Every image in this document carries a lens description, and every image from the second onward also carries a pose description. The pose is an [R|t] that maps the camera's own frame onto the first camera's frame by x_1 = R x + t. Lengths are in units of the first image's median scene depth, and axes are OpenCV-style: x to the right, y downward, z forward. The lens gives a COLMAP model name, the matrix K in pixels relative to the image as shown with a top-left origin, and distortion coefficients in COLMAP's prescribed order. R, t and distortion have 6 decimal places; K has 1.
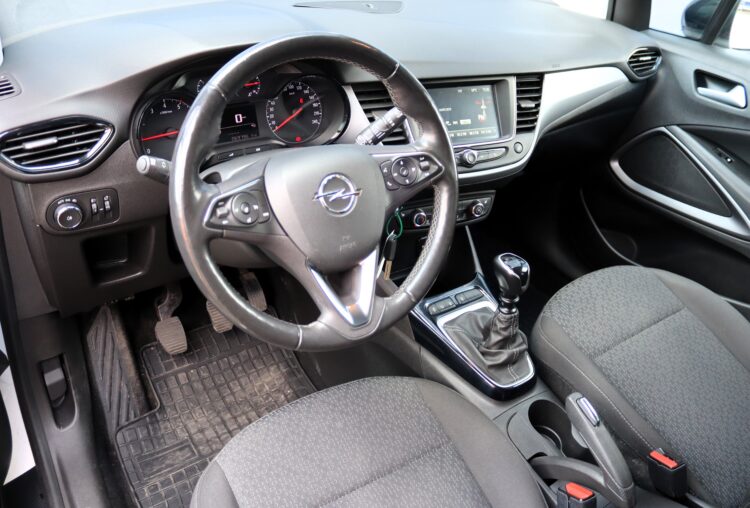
lens RADIAL K [[635.8, 0, 371.9], [0, 635.8, 244.9], [0, 0, 1]] dist [-0.176128, 0.175105]
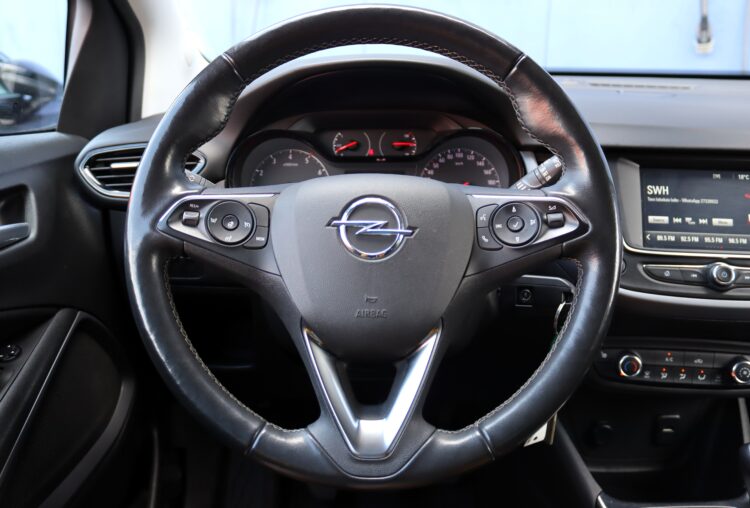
lens RADIAL K [[635.8, 0, 371.9], [0, 635.8, 244.9], [0, 0, 1]] dist [-0.176128, 0.175105]
pose [[0.830584, 0.061878, -0.553445, 0.213817], [-0.236595, 0.938868, -0.250101, 0.067241], [0.504136, 0.338672, 0.794449, 0.373936]]
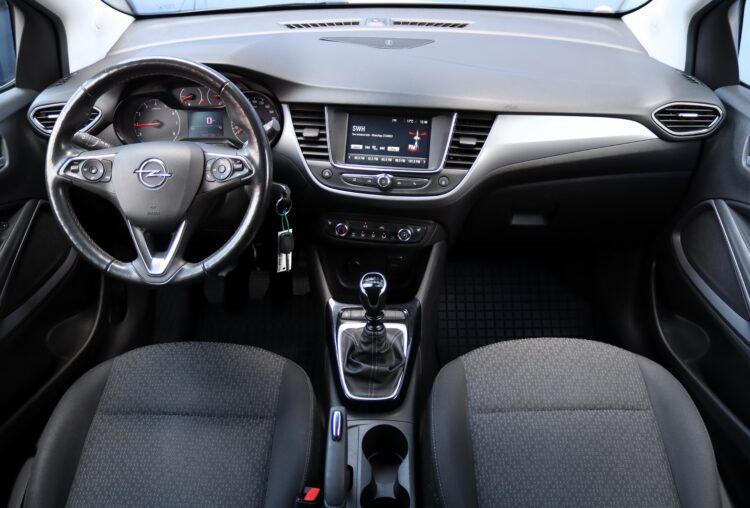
lens RADIAL K [[635.8, 0, 371.9], [0, 635.8, 244.9], [0, 0, 1]] dist [-0.176128, 0.175105]
pose [[0.821343, 0.208771, -0.530859, 0.789210], [-0.240001, 0.970717, 0.010427, -0.042301], [0.517490, 0.118843, 0.847396, 0.091392]]
